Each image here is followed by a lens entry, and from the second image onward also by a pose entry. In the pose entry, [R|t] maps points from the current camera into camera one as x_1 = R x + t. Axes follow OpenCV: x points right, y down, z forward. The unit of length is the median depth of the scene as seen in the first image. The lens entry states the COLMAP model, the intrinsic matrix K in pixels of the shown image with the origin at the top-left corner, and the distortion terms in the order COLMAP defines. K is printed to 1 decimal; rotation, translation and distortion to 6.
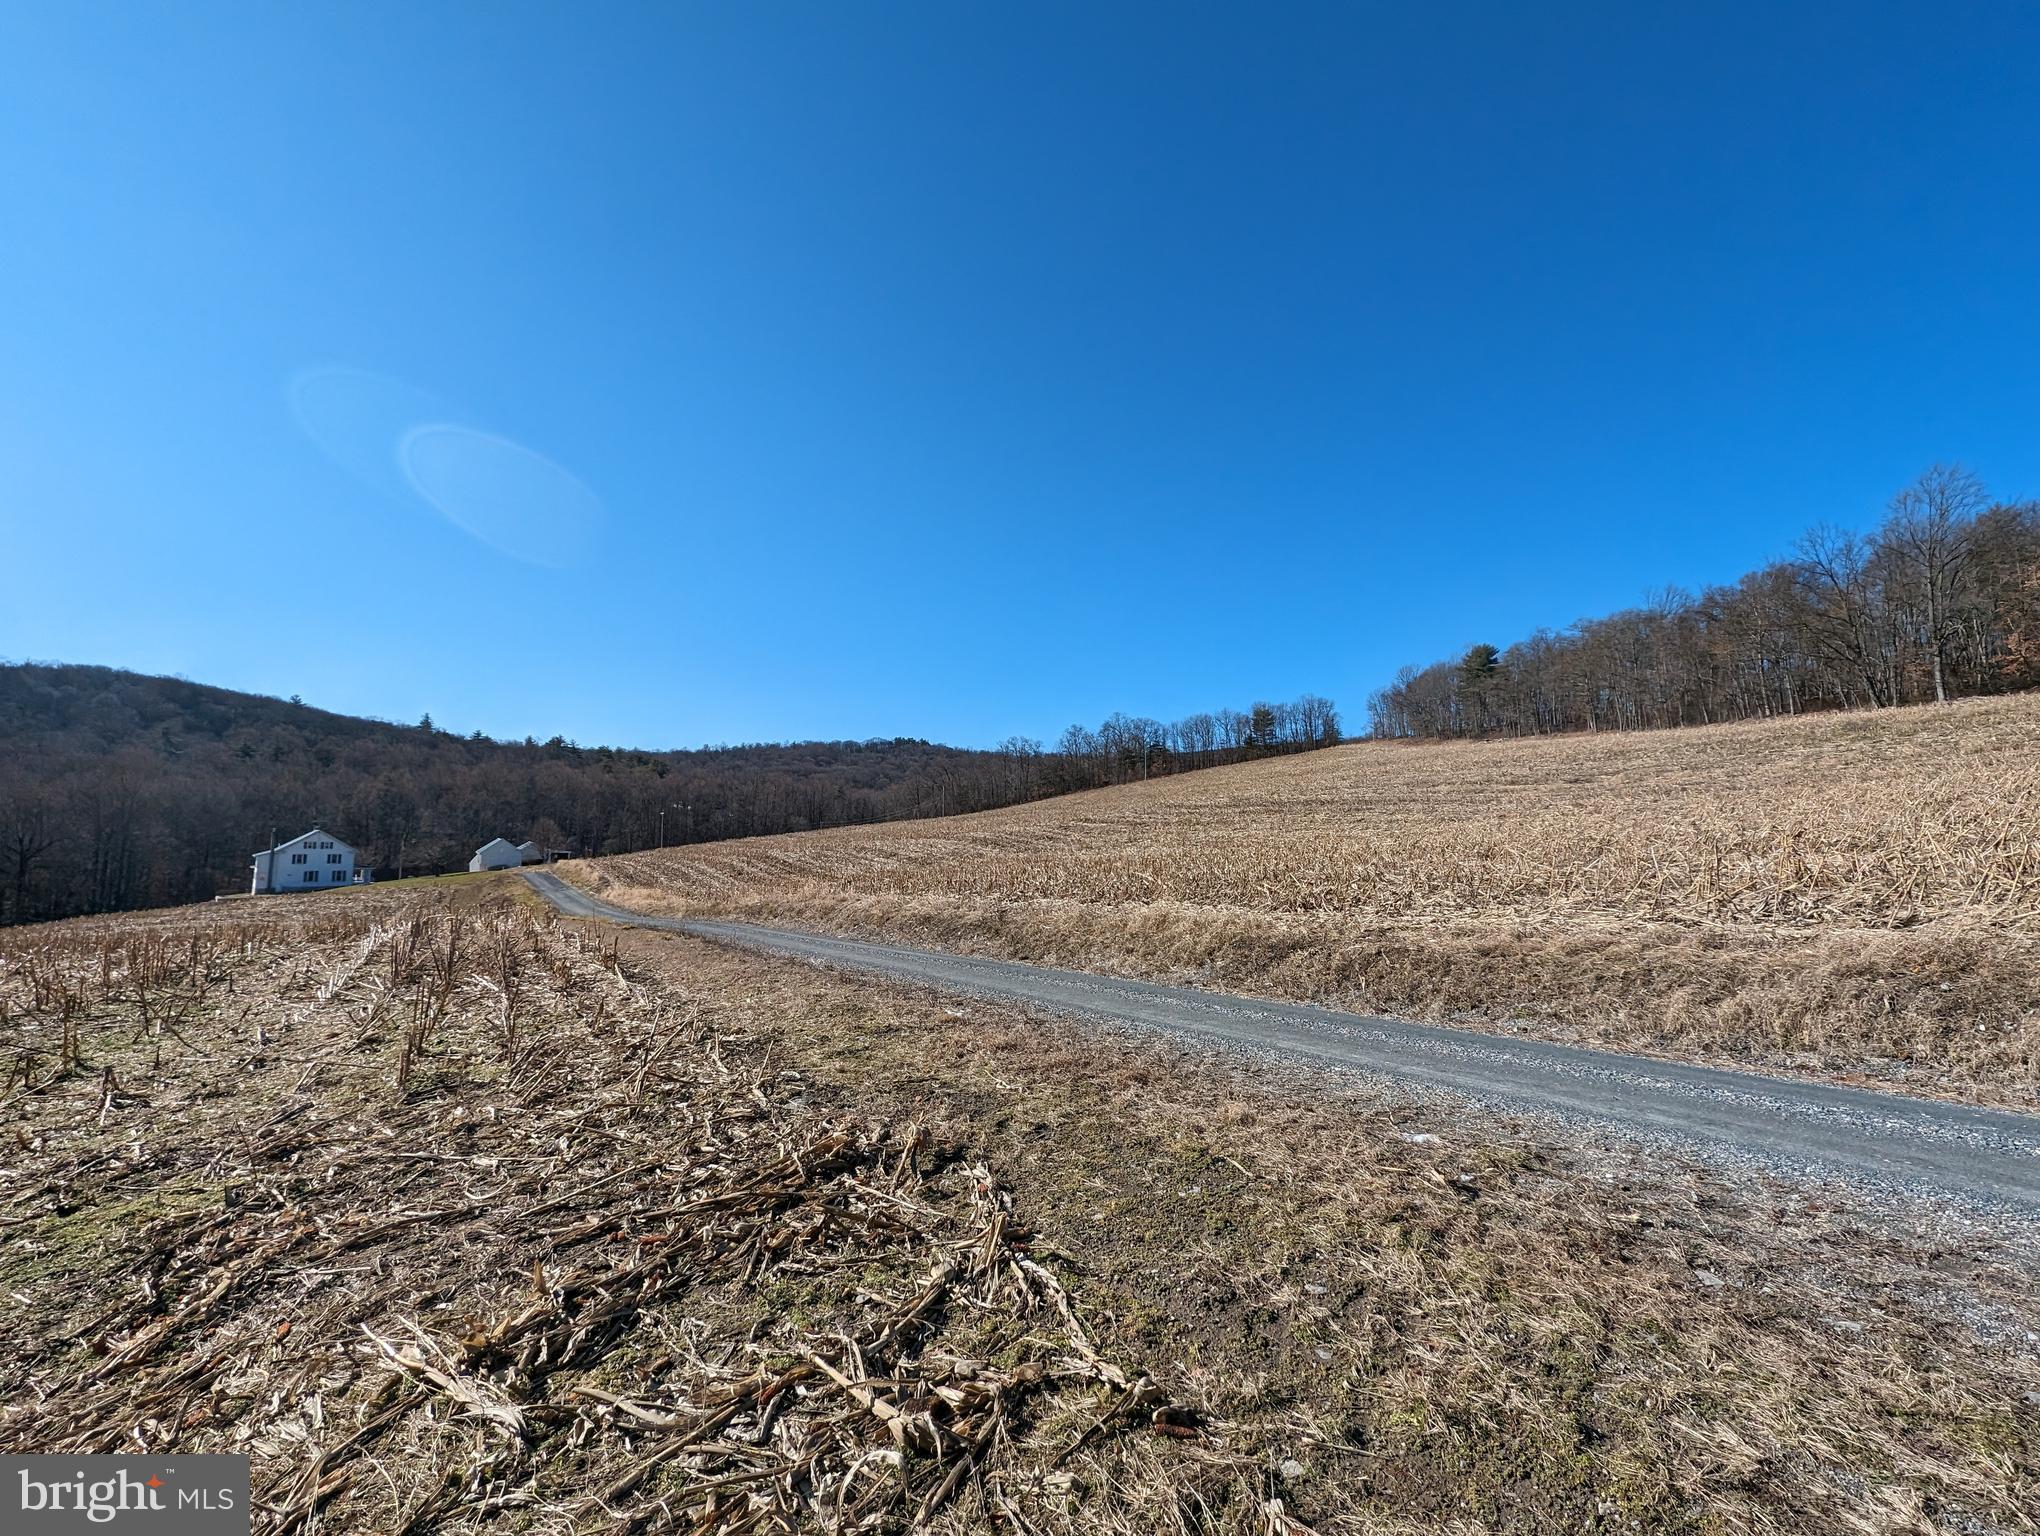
lens RADIAL K [[841.2, 0, 1017.1], [0, 841.2, 767.1], [0, 0, 1]] dist [0.000497, -0.000683]
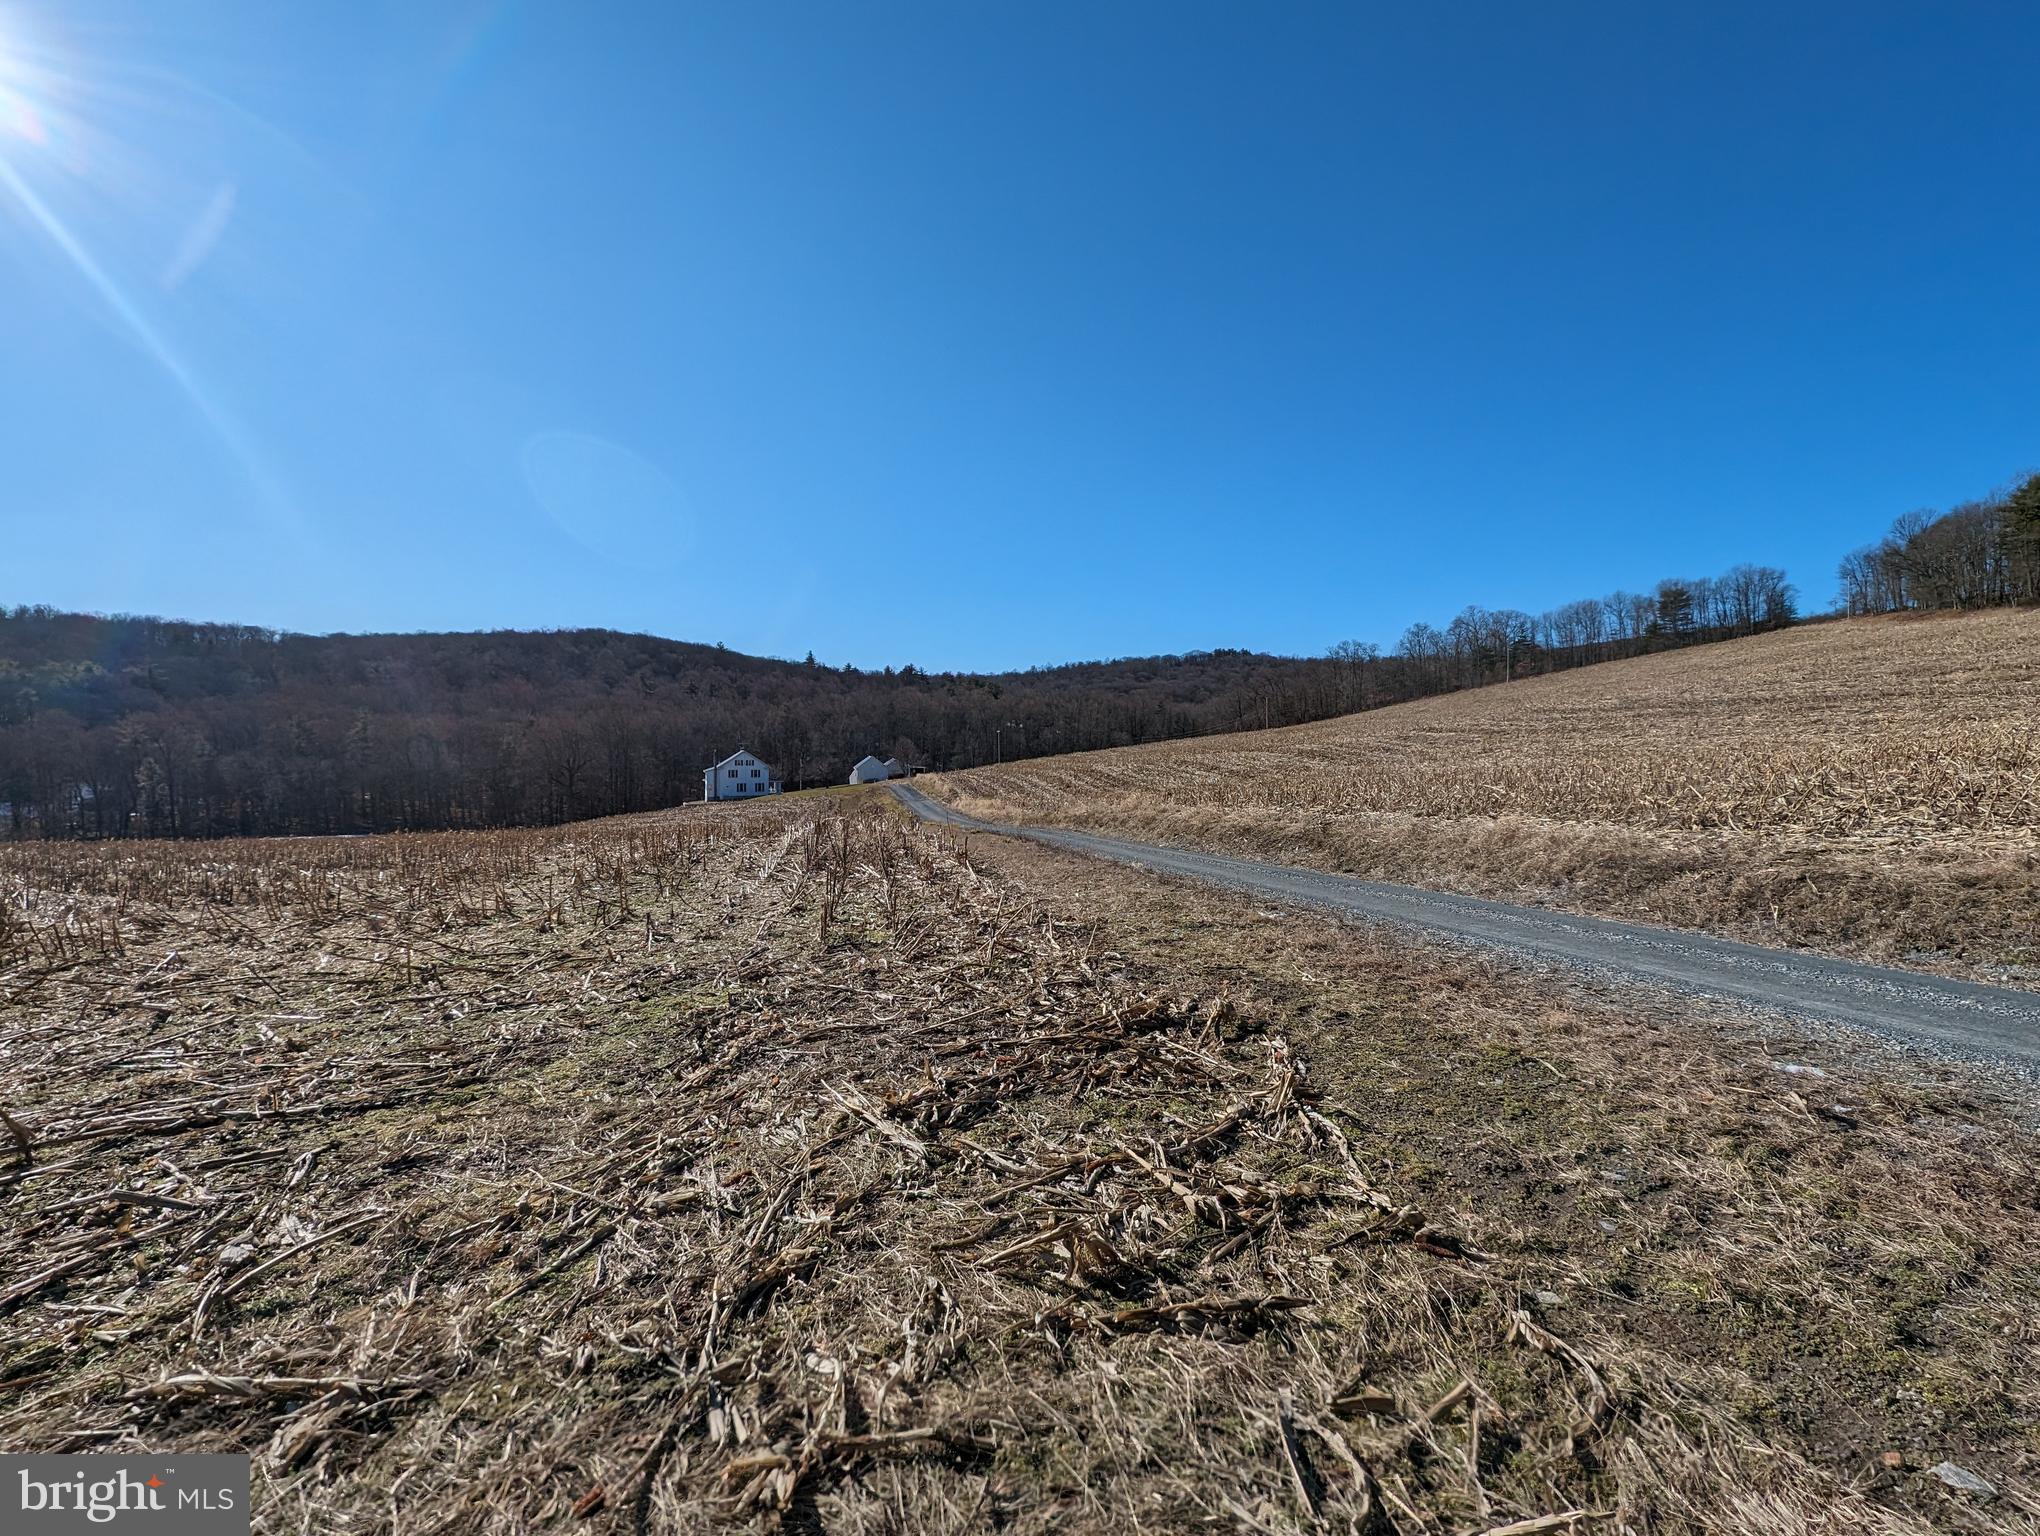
lens RADIAL K [[841.2, 0, 1017.1], [0, 841.2, 767.1], [0, 0, 1]] dist [0.000497, -0.000683]
pose [[0.929759, -0.004953, -0.368136, 0.040285], [0.042314, 0.994721, 0.093485, 0.003851], [0.365729, -0.102496, 0.925060, -0.094232]]
